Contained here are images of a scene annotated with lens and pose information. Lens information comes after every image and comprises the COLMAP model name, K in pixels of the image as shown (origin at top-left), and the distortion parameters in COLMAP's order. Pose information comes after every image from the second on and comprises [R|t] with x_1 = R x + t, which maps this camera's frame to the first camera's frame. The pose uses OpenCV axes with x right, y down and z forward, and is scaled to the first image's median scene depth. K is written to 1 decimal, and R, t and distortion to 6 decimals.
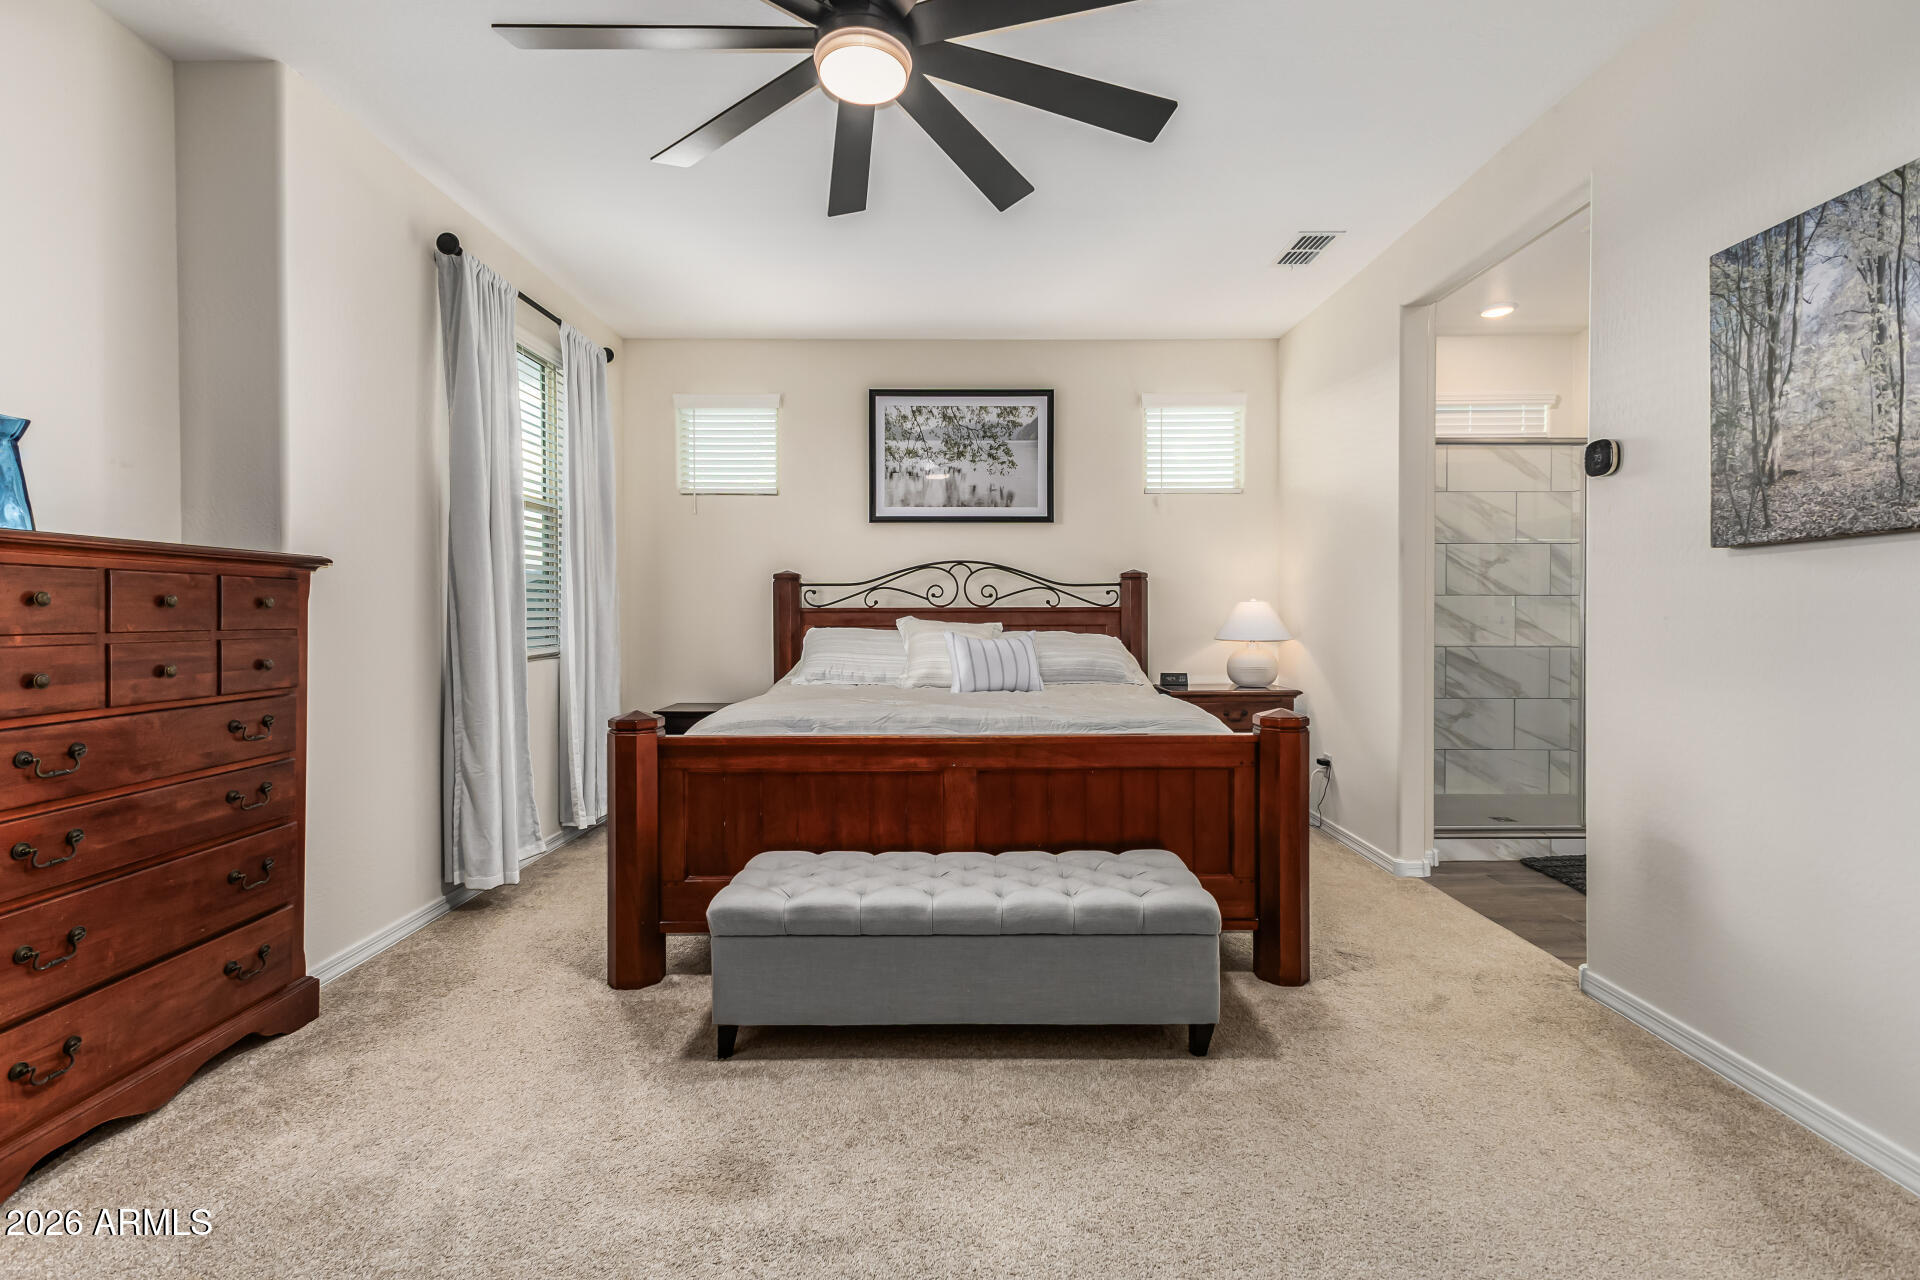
lens RADIAL K [[834.2, 0, 958.8], [0, 834.2, 625.6], [0, 0, 1]] dist [0.015854, -0.004124]
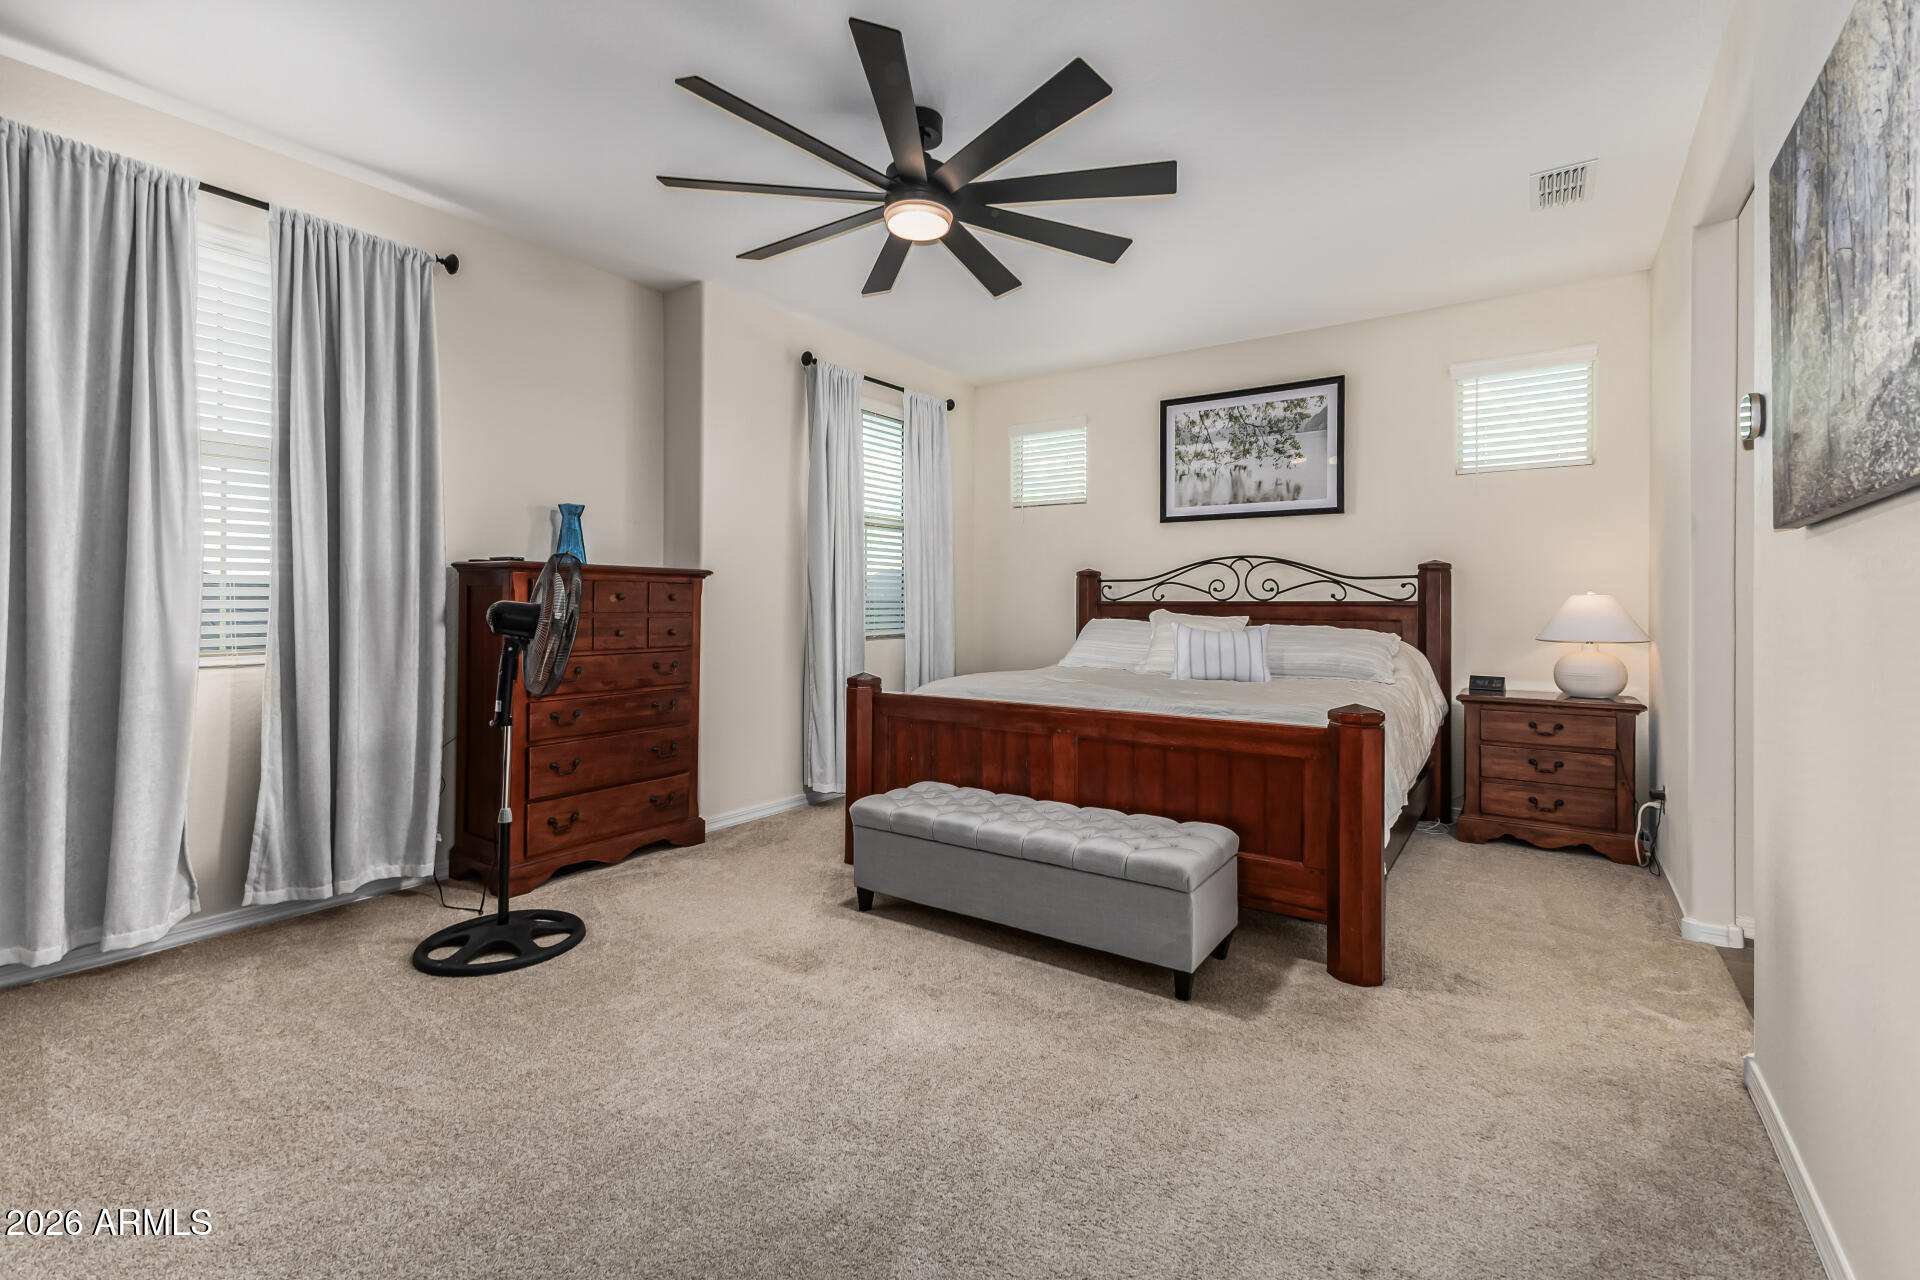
lens RADIAL K [[834.2, 0, 949.5], [0, 834.2, 609.6], [0, 0, 1]] dist [0.015854, -0.004124]
pose [[0.819662, 0.009251, -0.572772, 0.557934], [-0.015369, 0.999865, -0.005845, 0.000110], [0.572641, 0.013594, 0.819694, -0.090496]]
